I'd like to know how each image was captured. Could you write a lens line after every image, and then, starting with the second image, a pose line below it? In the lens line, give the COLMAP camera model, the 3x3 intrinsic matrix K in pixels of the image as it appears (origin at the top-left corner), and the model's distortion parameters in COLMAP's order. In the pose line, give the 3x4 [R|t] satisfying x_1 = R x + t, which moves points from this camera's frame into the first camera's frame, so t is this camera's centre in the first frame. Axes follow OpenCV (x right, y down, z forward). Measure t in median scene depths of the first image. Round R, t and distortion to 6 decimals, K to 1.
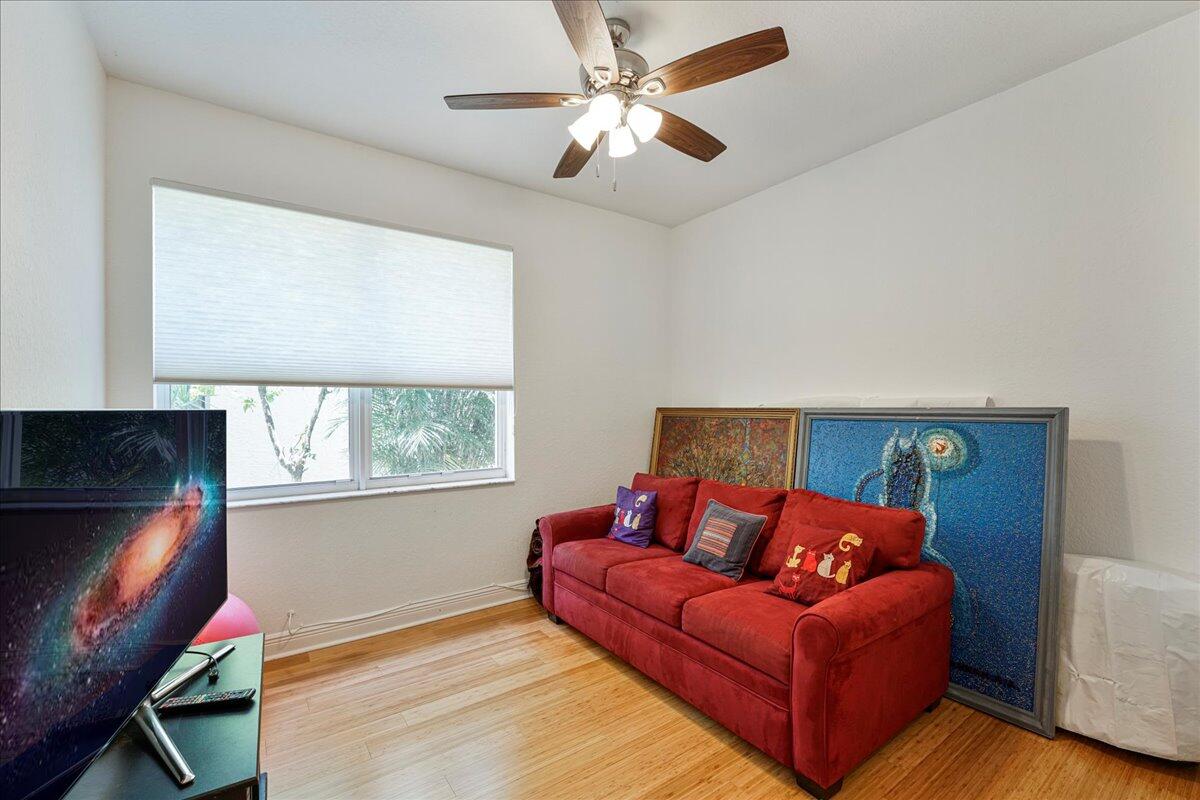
lens RADIAL K [[518.1, 0, 597.4], [0, 518.1, 401.9], [0, 0, 1]] dist [-0.014871, 0.001019]
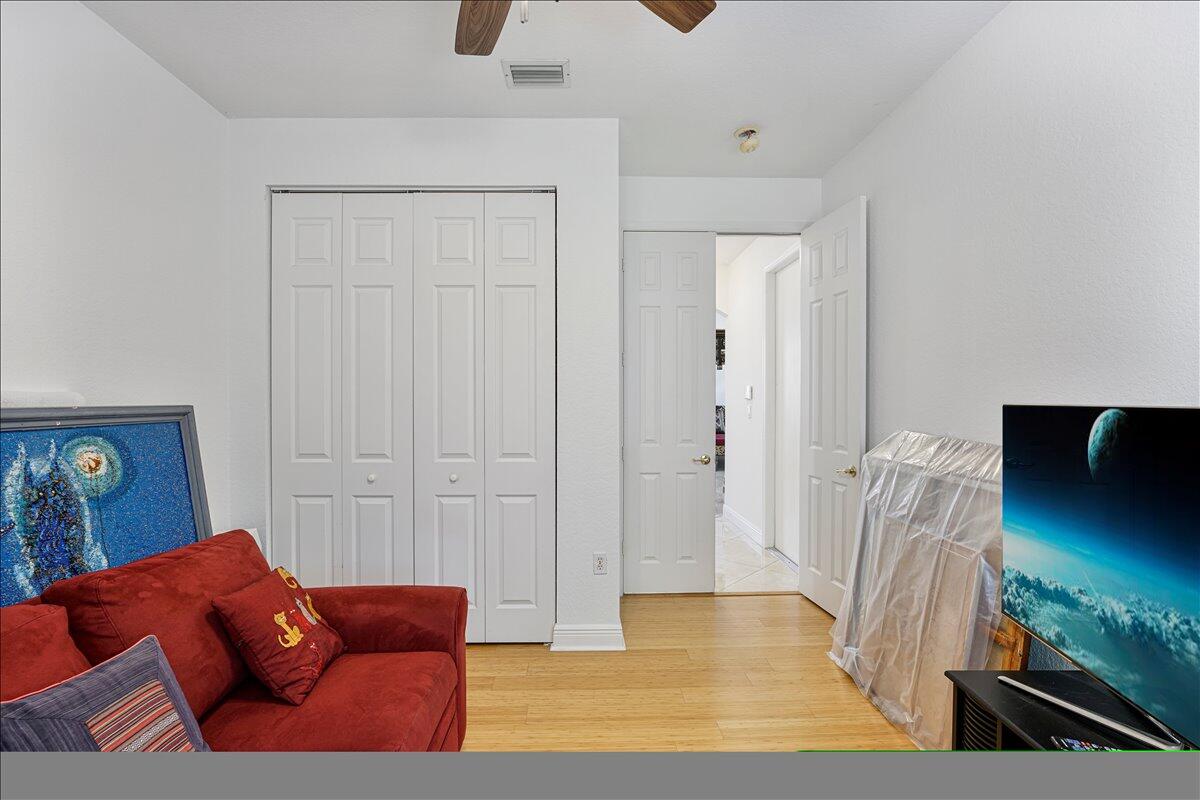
lens RADIAL K [[518.1, 0, 592.2], [0, 518.1, 403.3], [0, 0, 1]] dist [-0.014871, 0.001019]
pose [[-0.818647, 0.002804, 0.574290, -0.284224], [0.002149, 0.999996, -0.001818, 0.009164], [-0.574293, -0.000254, -0.818650, 1.162941]]
